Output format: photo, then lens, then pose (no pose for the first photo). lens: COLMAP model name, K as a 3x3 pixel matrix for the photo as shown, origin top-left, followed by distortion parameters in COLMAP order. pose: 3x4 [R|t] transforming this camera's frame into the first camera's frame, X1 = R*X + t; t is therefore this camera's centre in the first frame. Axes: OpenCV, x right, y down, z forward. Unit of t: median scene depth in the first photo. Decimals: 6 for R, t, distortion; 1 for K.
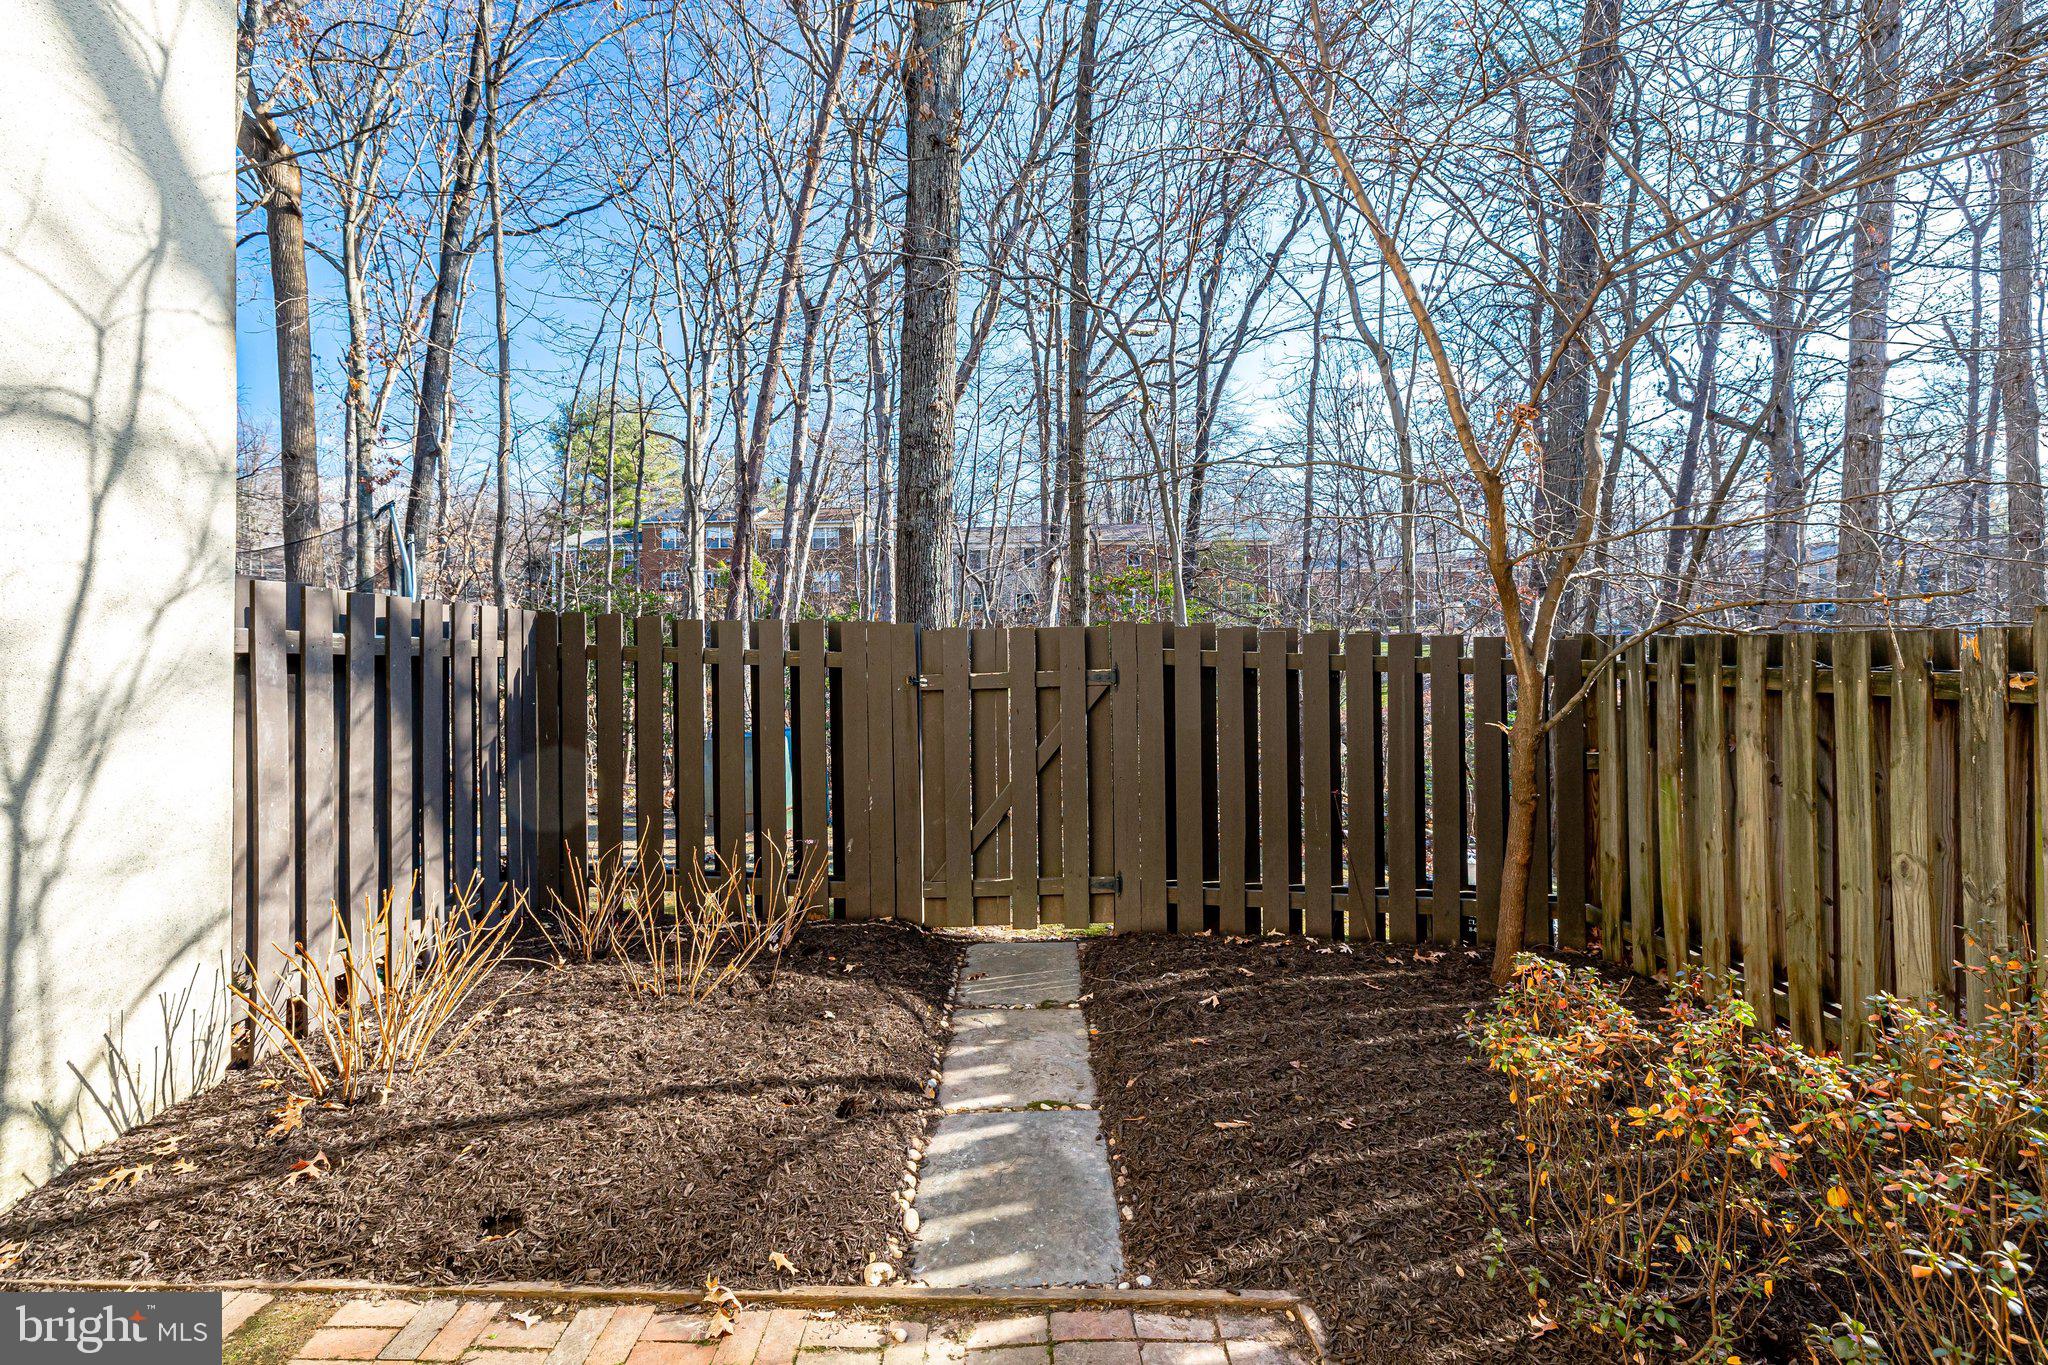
lens RADIAL K [[930.0, 0, 943.1], [0, 930.0, 648.8], [0, 0, 1]] dist [-0.001180, 0.000402]
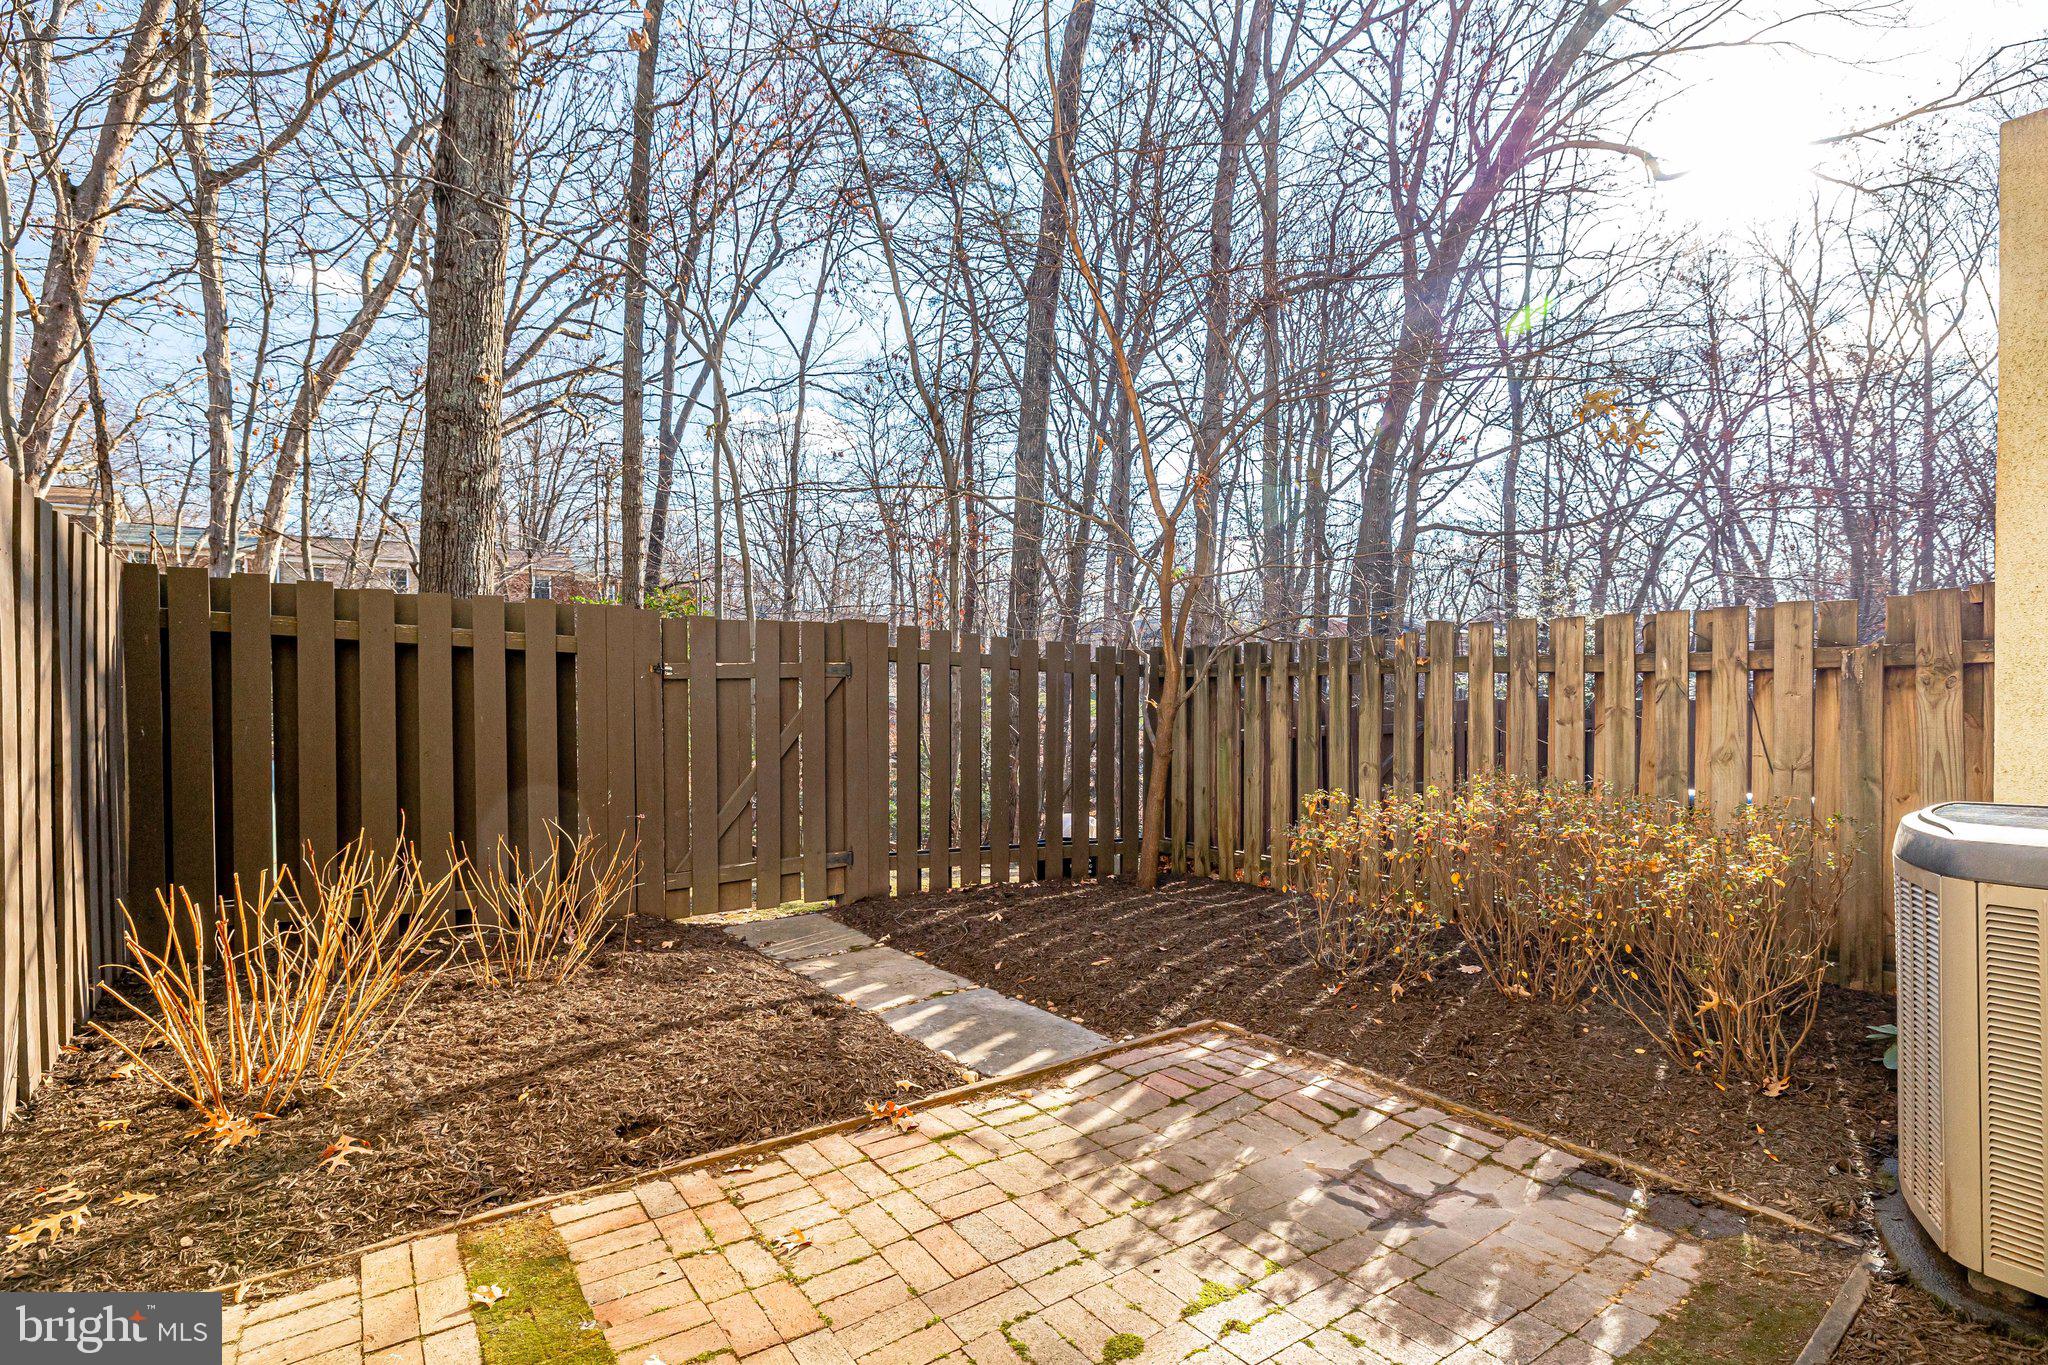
lens RADIAL K [[991.5, 0, 1021.1], [0, 991.5, 707.6], [0, 0, 1]] dist [-0.005970, -0.000203]
pose [[0.793044, 0.004934, 0.609145, -0.700121], [-0.010408, 0.999931, 0.005450, 0.128920], [-0.609076, -0.010662, 0.793040, -0.095452]]
